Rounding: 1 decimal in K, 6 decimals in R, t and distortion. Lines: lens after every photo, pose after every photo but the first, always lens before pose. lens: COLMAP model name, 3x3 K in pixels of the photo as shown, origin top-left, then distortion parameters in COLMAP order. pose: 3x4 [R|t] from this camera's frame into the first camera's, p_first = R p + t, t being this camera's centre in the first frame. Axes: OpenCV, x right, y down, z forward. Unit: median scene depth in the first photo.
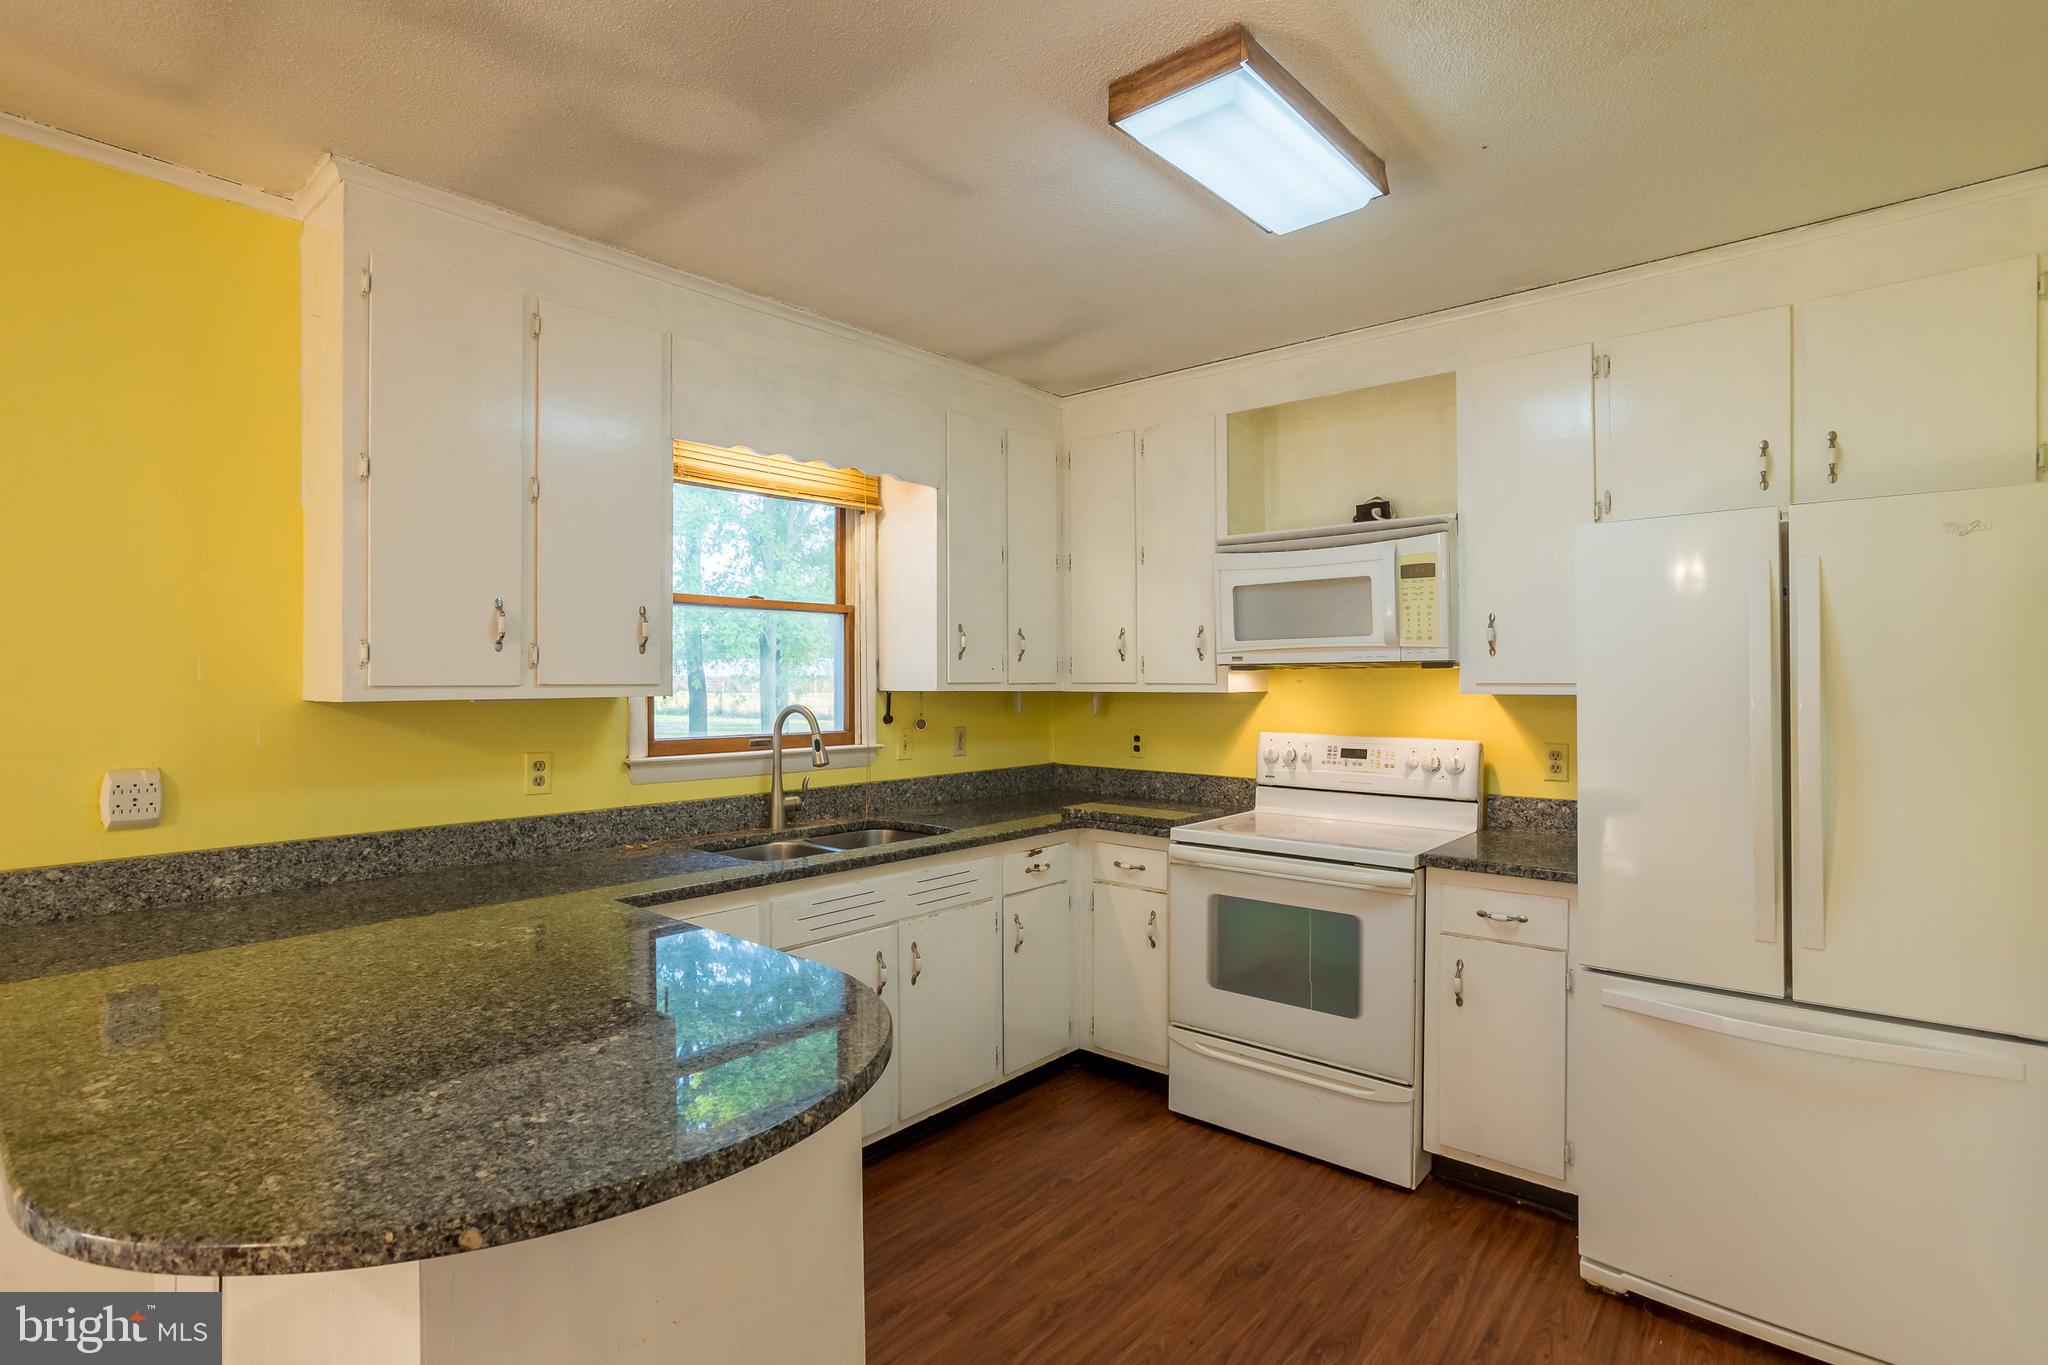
lens RADIAL K [[1037.7, 0, 1000.2], [0, 1037.7, 676.4], [0, 0, 1]] dist [-0.026263, 0.015654]
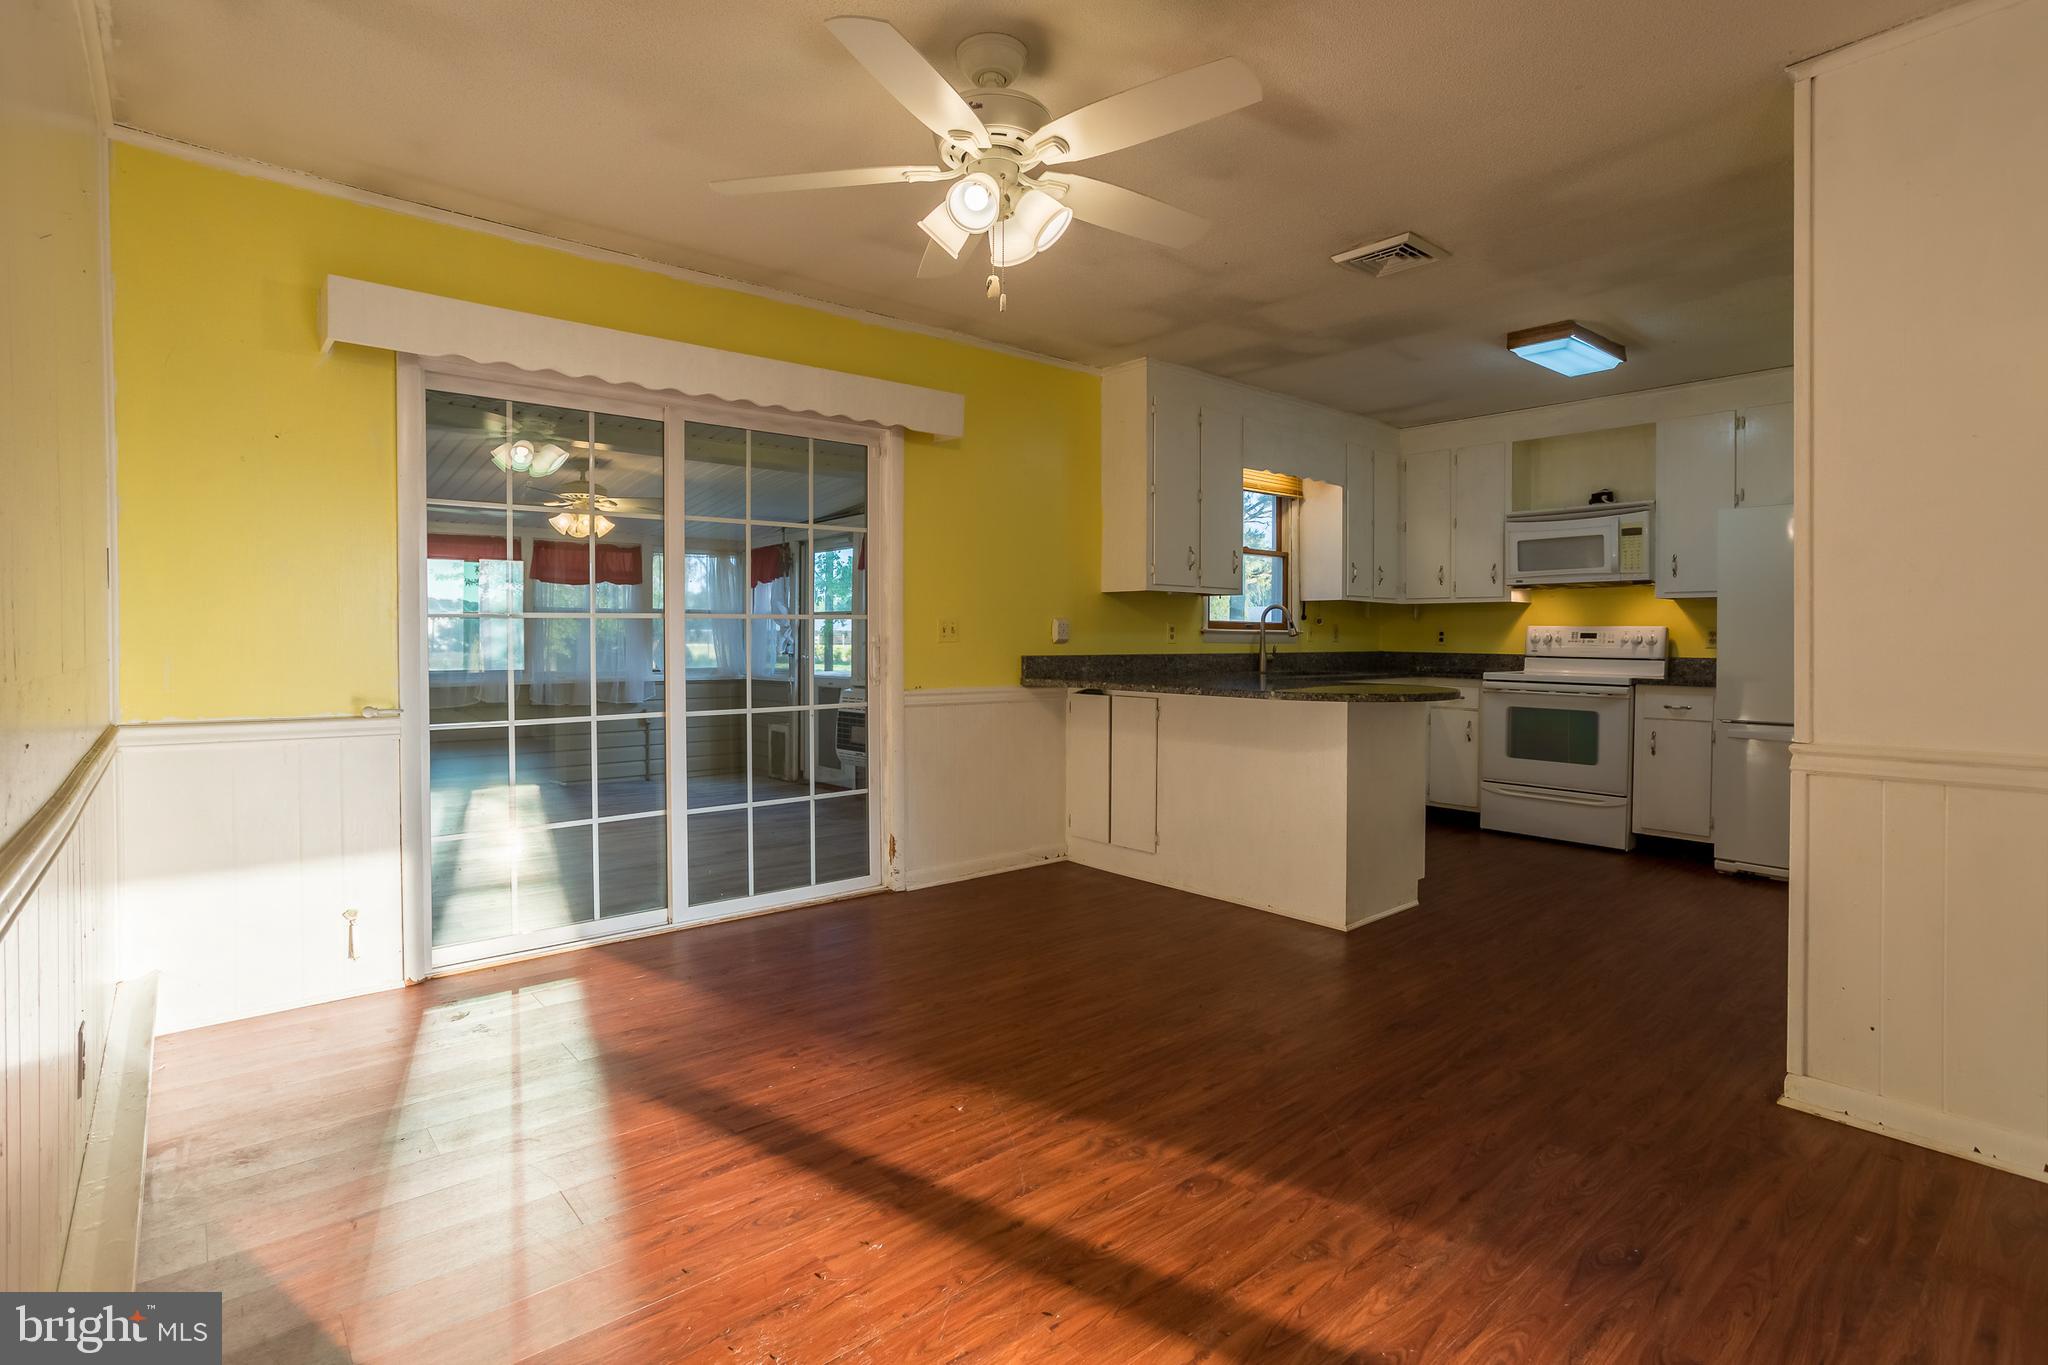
lens RADIAL K [[1000.5, 0, 1028.1], [0, 1000.5, 642.8], [0, 0, 1]] dist [-0.000693, 0.000644]
pose [[0.990981, 0.009577, -0.133659, -0.393526], [-0.007897, 0.999883, 0.013094, 0.075635], [0.133769, -0.011920, 0.990941, -0.852825]]
